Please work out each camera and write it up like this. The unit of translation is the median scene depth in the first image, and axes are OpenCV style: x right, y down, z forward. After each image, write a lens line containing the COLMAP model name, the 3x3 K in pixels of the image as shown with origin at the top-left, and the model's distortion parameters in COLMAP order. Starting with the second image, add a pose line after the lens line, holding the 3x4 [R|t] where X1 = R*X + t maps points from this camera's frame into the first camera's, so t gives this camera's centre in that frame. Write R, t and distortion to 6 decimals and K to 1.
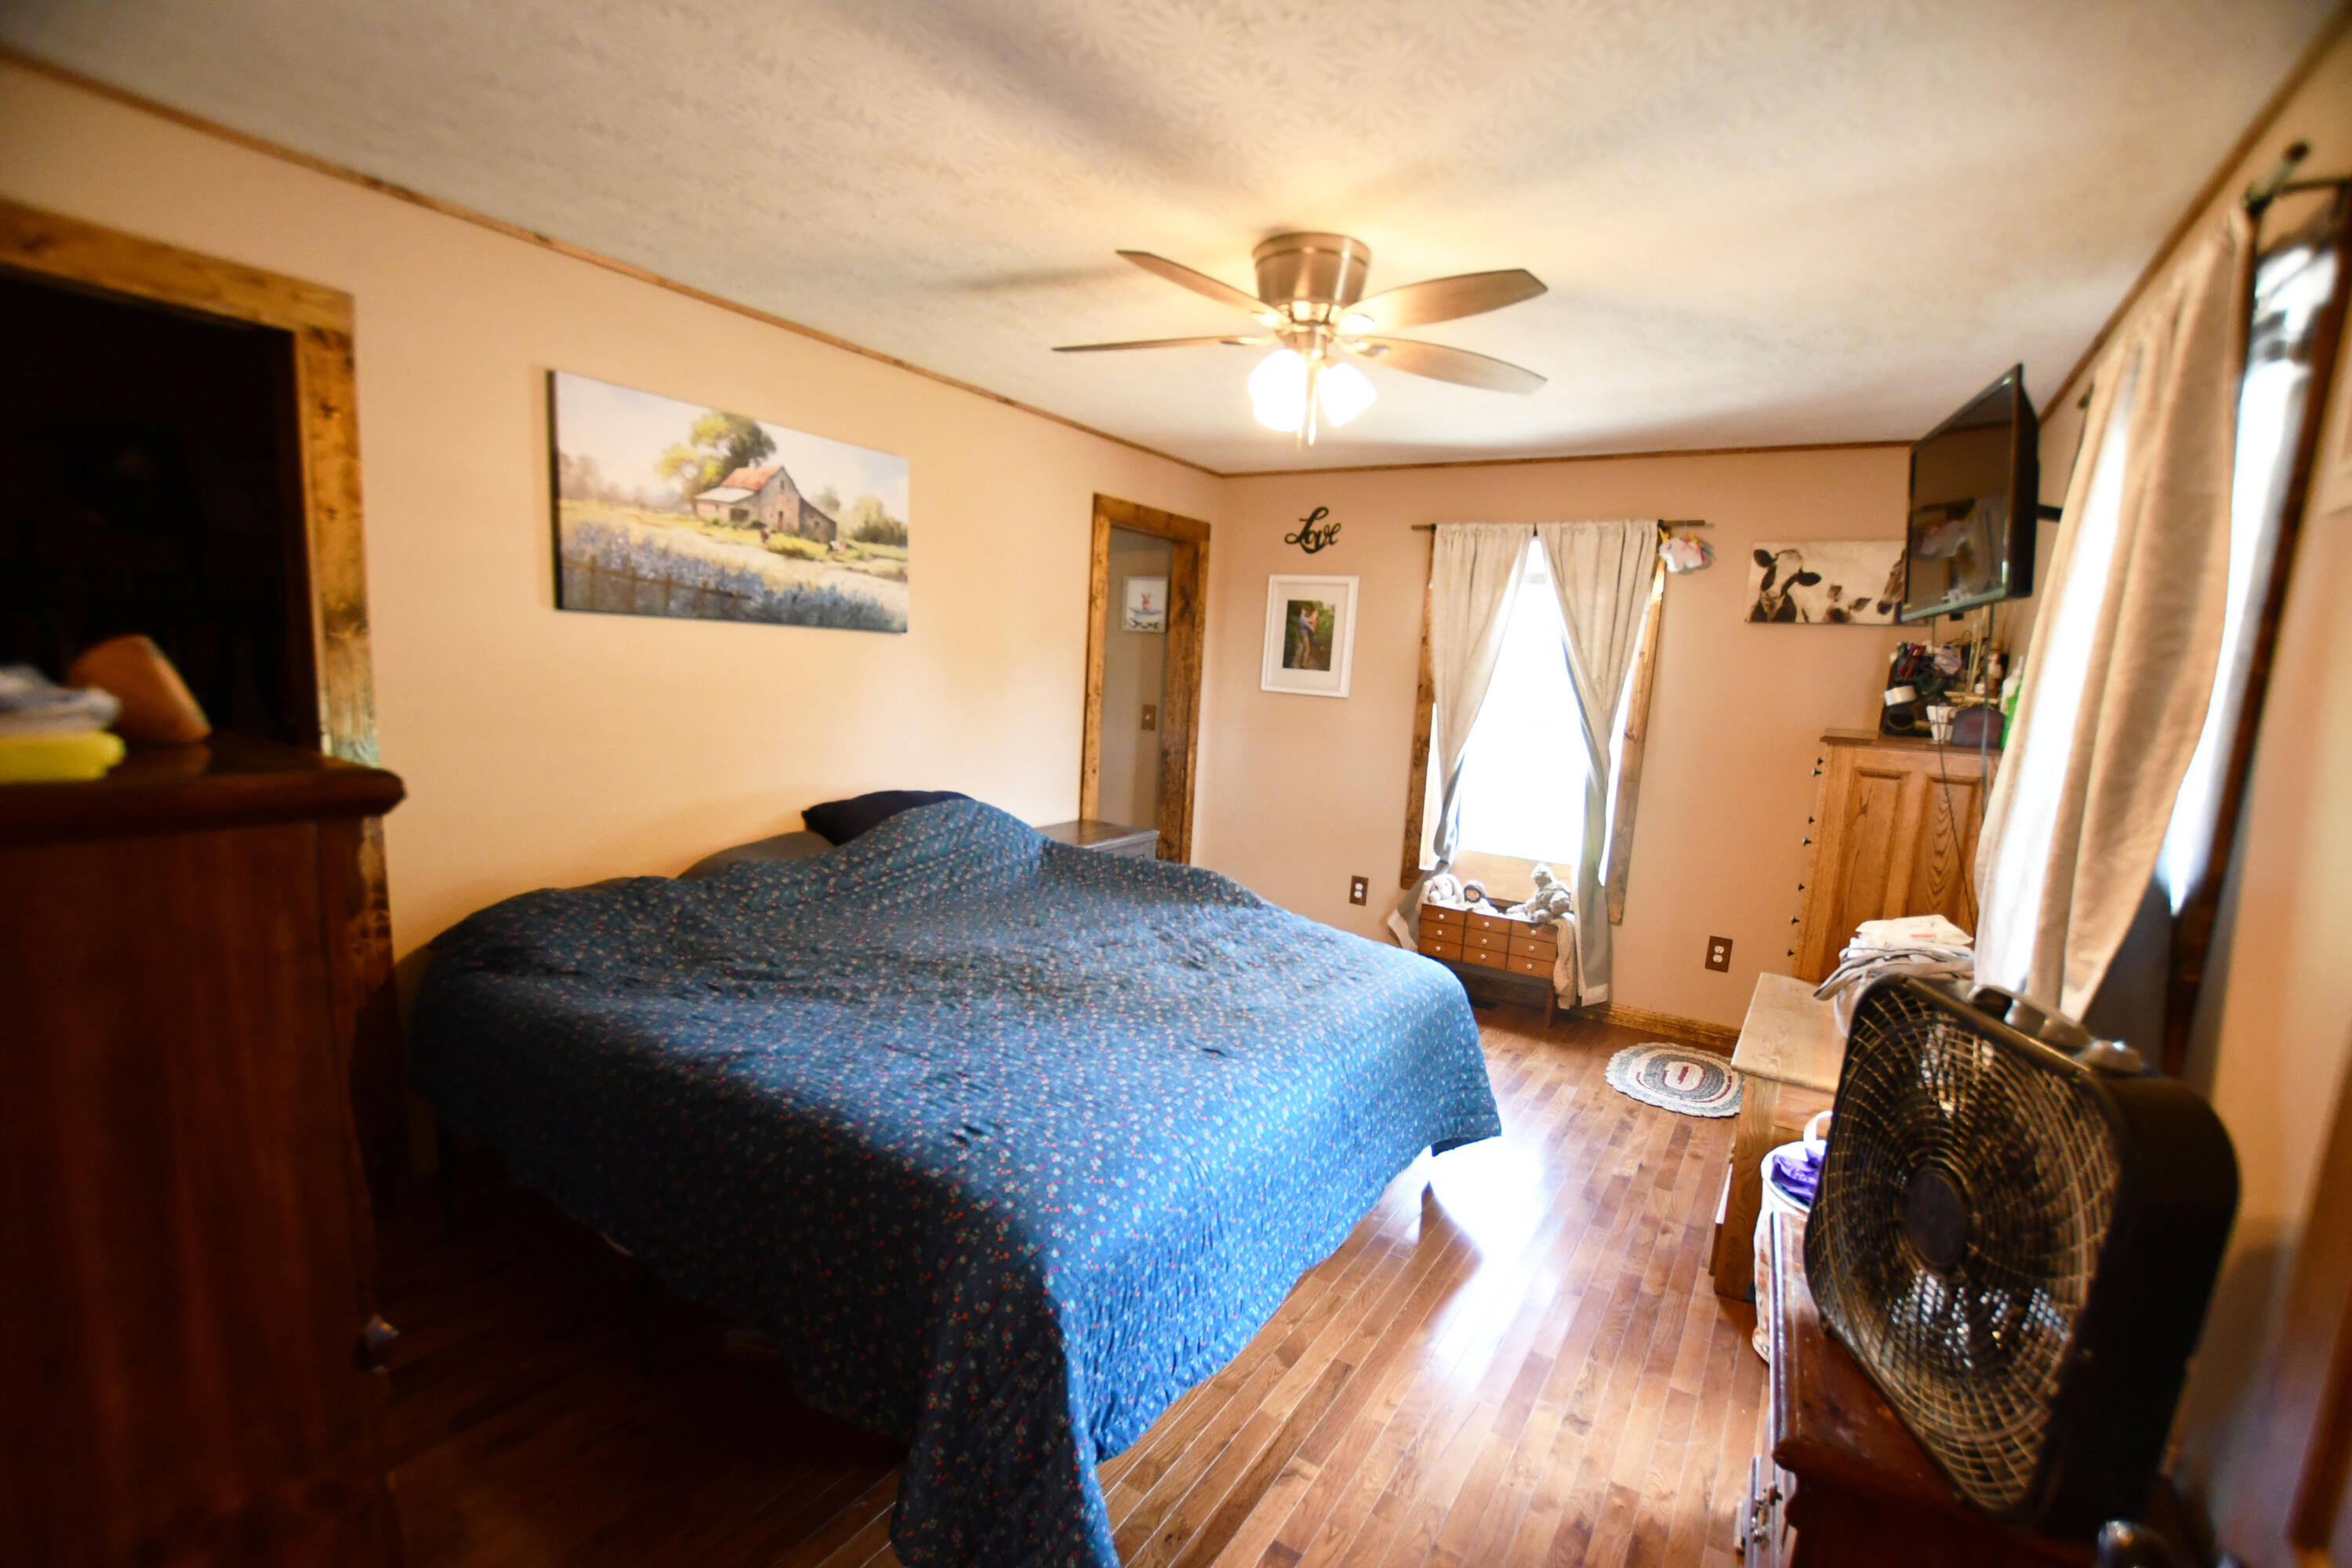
lens RADIAL K [[1037.6, 0, 1172.7], [0, 1037.6, 800.1], [0, 0, 1]] dist [-0.019063, 0.000126]
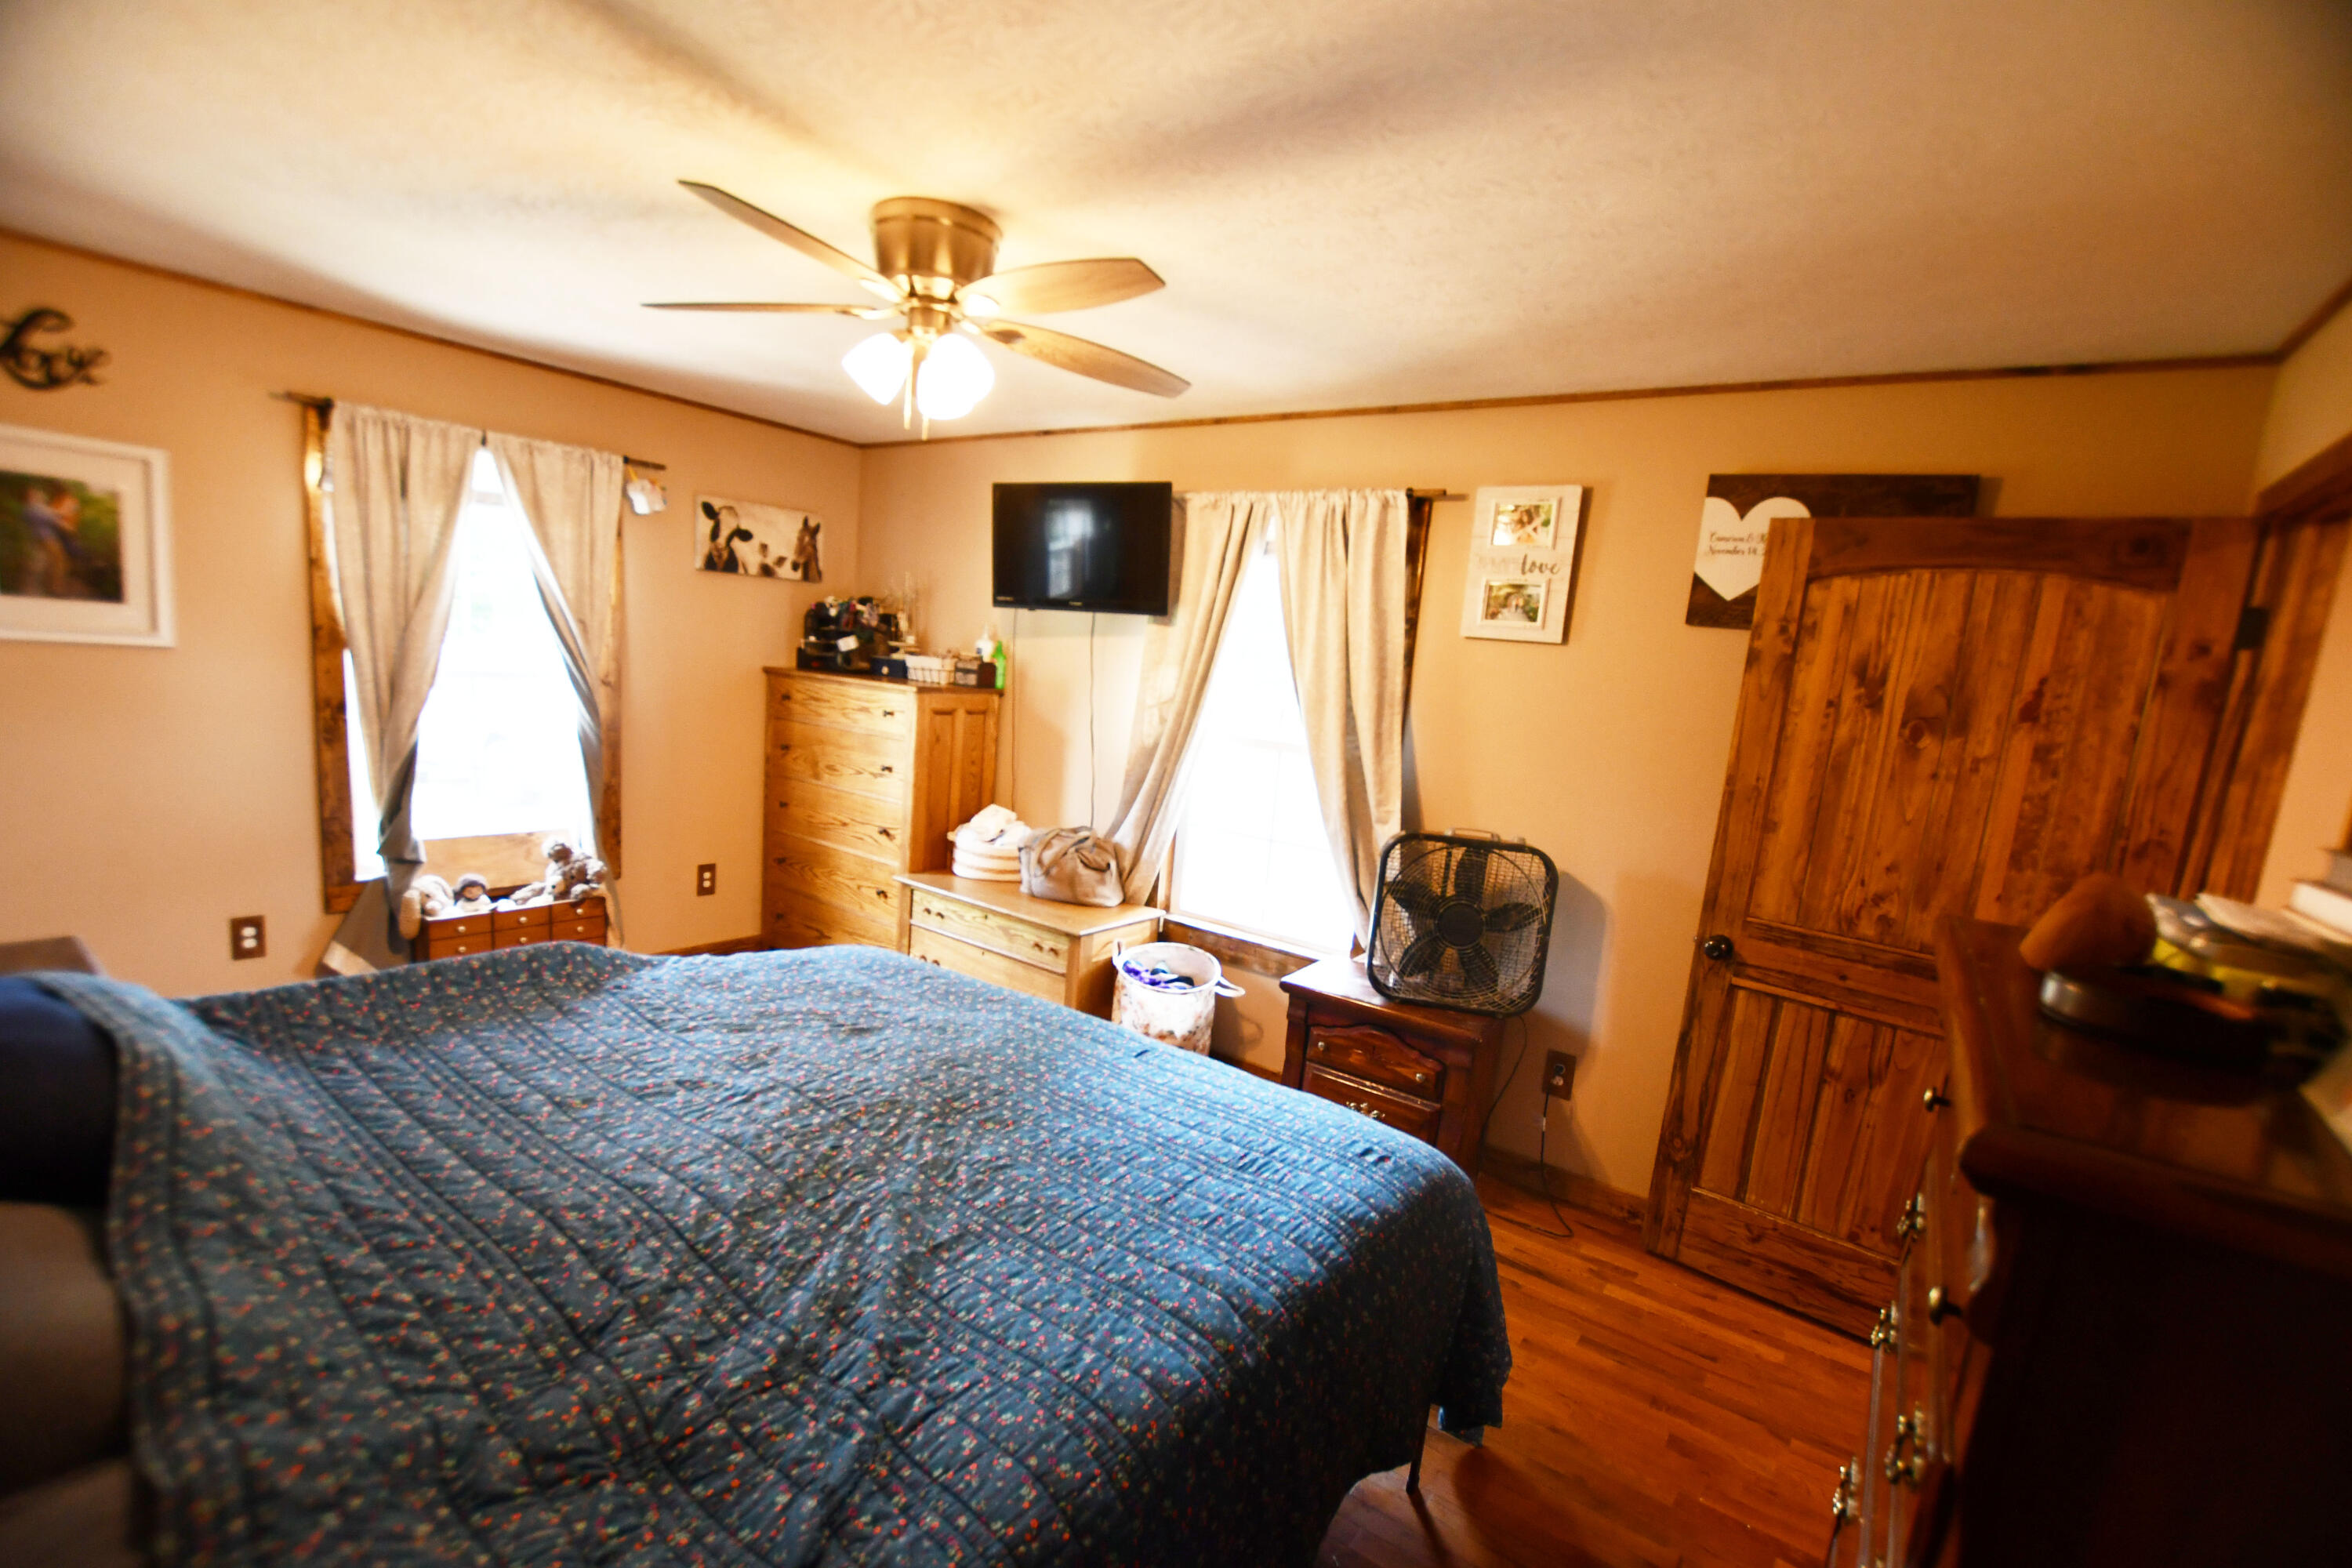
lens RADIAL K [[1037.6, 0, 1171.1], [0, 1037.6, 796.5], [0, 0, 1]] dist [-0.019063, 0.000126]
pose [[0.075392, -0.184327, 0.979969, -0.498055], [0.050944, 0.982195, 0.180826, -0.111847], [-0.995852, 0.036290, 0.083440, 0.440121]]
